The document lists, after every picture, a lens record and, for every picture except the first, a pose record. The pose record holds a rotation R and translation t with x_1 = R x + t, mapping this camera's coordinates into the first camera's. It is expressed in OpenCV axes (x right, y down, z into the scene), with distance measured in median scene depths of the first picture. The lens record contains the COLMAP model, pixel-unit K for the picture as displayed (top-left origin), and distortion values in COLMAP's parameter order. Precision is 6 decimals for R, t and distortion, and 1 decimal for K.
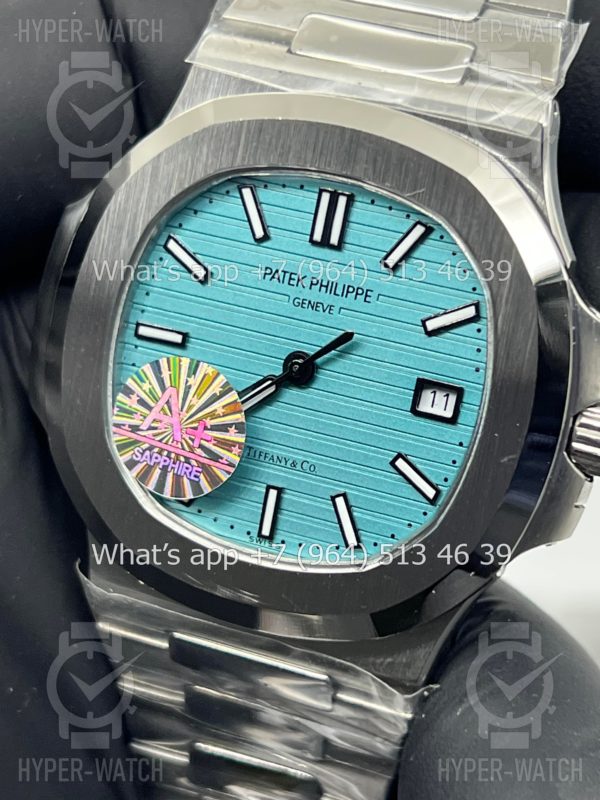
lens RADIAL K [[1928.5, 0, 286.6], [0, 1928.5, 411.7], [0, 0, 1]] dist [0.173001, 0.000000]
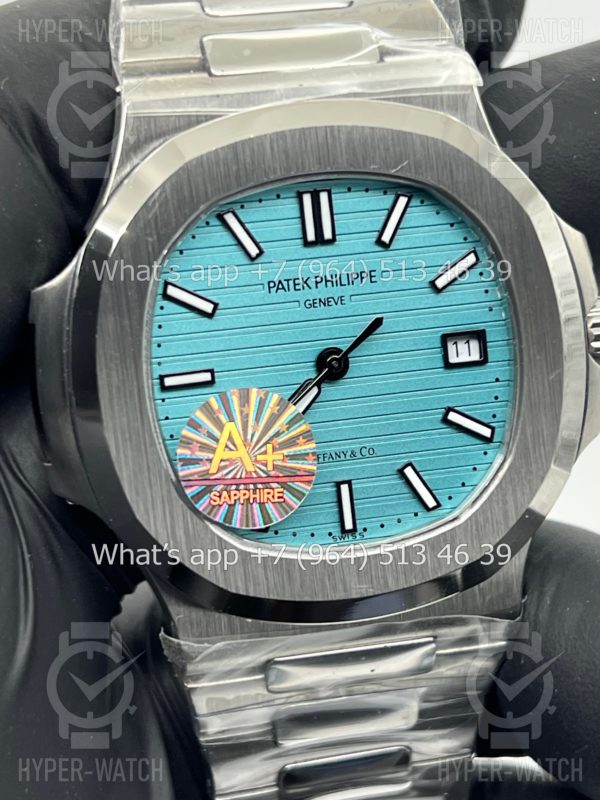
lens RADIAL K [[1928.5, 0, 294.6], [0, 1928.5, 402.5], [0, 0, 1]] dist [0.173001, 0.000000]
pose [[0.834076, -0.322522, 0.447545, -0.477710], [0.331303, 0.941545, 0.061083, -0.072604], [-0.441085, 0.097325, 0.892173, 0.090520]]
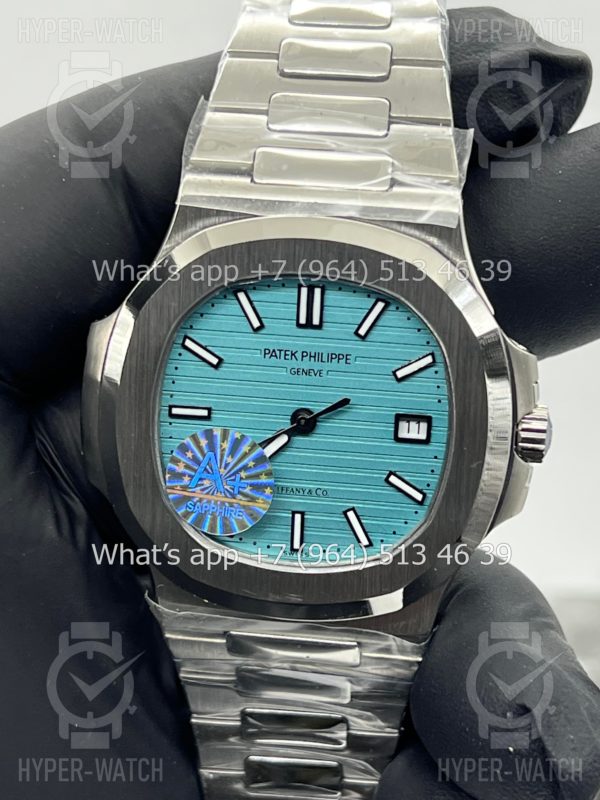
lens RADIAL K [[1928.5, 0, 275.7], [0, 1928.5, 407.6], [0, 0, 1]] dist [0.173001, 0.000000]
pose [[0.969615, -0.178420, 0.167373, -0.229920], [0.166351, 0.982511, 0.083663, -0.144198], [-0.179373, -0.053278, 0.982337, -0.286881]]
